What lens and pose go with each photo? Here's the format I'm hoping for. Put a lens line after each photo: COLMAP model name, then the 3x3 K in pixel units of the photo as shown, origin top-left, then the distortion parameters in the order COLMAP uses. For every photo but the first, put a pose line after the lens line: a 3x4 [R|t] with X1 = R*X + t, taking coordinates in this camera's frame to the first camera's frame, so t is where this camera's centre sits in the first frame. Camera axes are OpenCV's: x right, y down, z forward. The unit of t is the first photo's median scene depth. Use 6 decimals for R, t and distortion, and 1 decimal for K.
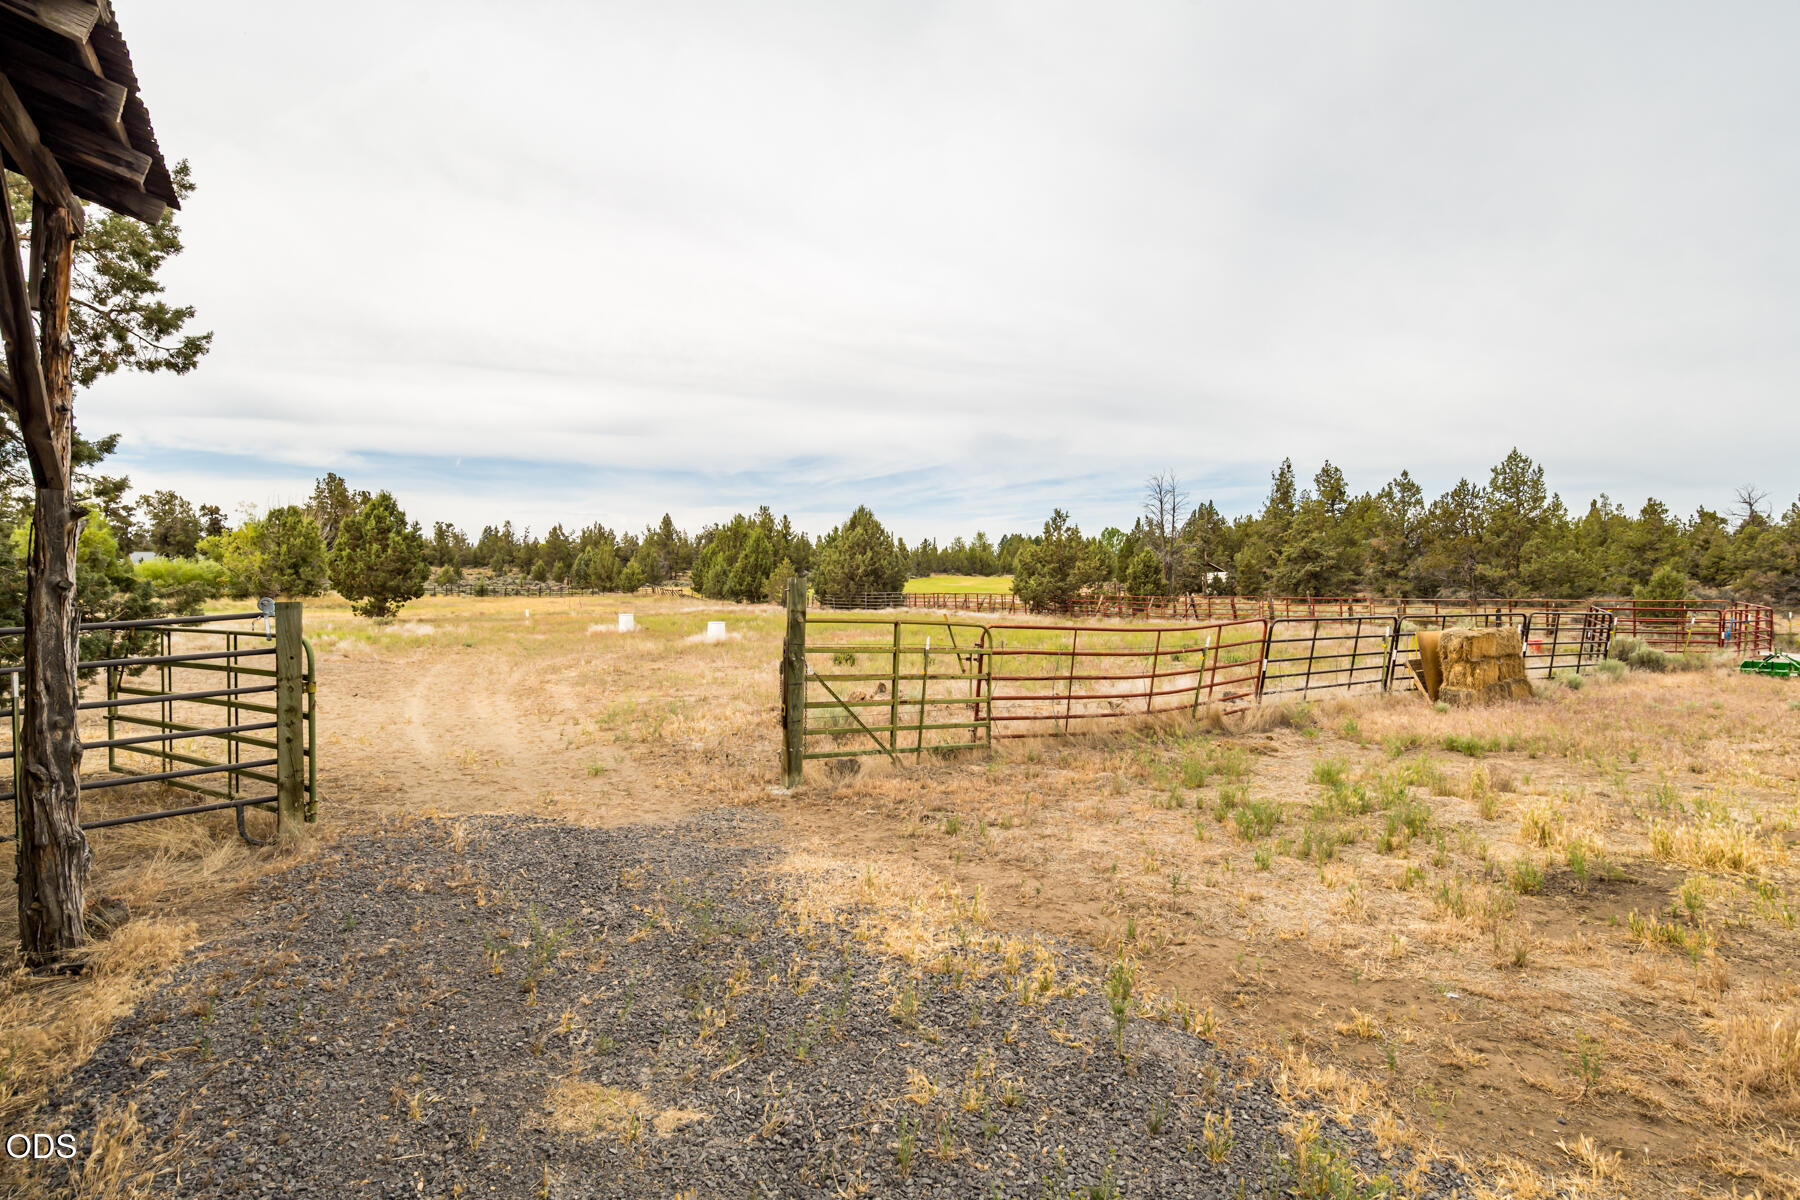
lens RADIAL K [[897.7, 0, 904.7], [0, 897.7, 591.9], [0, 0, 1]] dist [-0.014584, 0.002318]
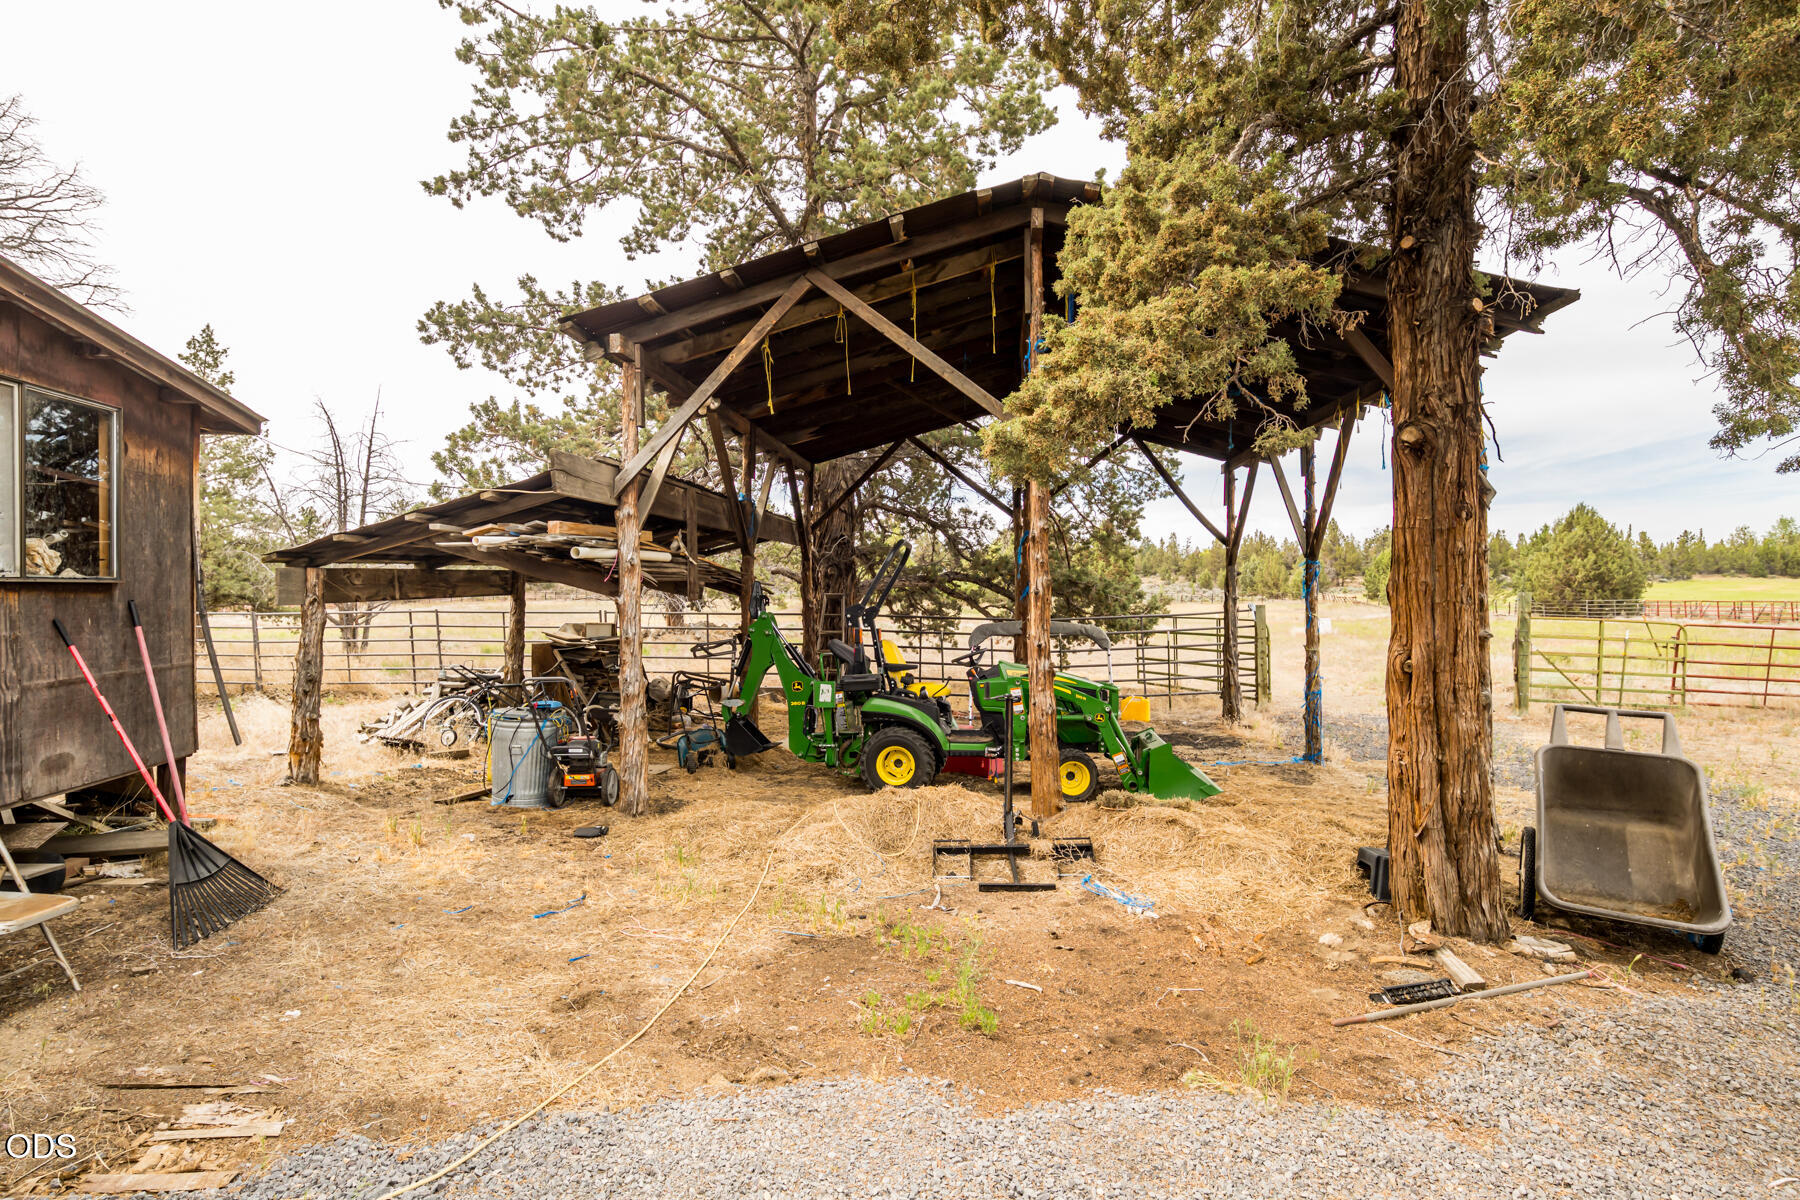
lens RADIAL K [[897.7, 0, 891.4], [0, 897.7, 600.1], [0, 0, 1]] dist [-0.014584, 0.002318]
pose [[0.759048, 0.000798, -0.651034, 0.006848], [0.000200, 0.999999, 0.001460, -0.000395], [0.651034, -0.001239, 0.759047, -0.107158]]
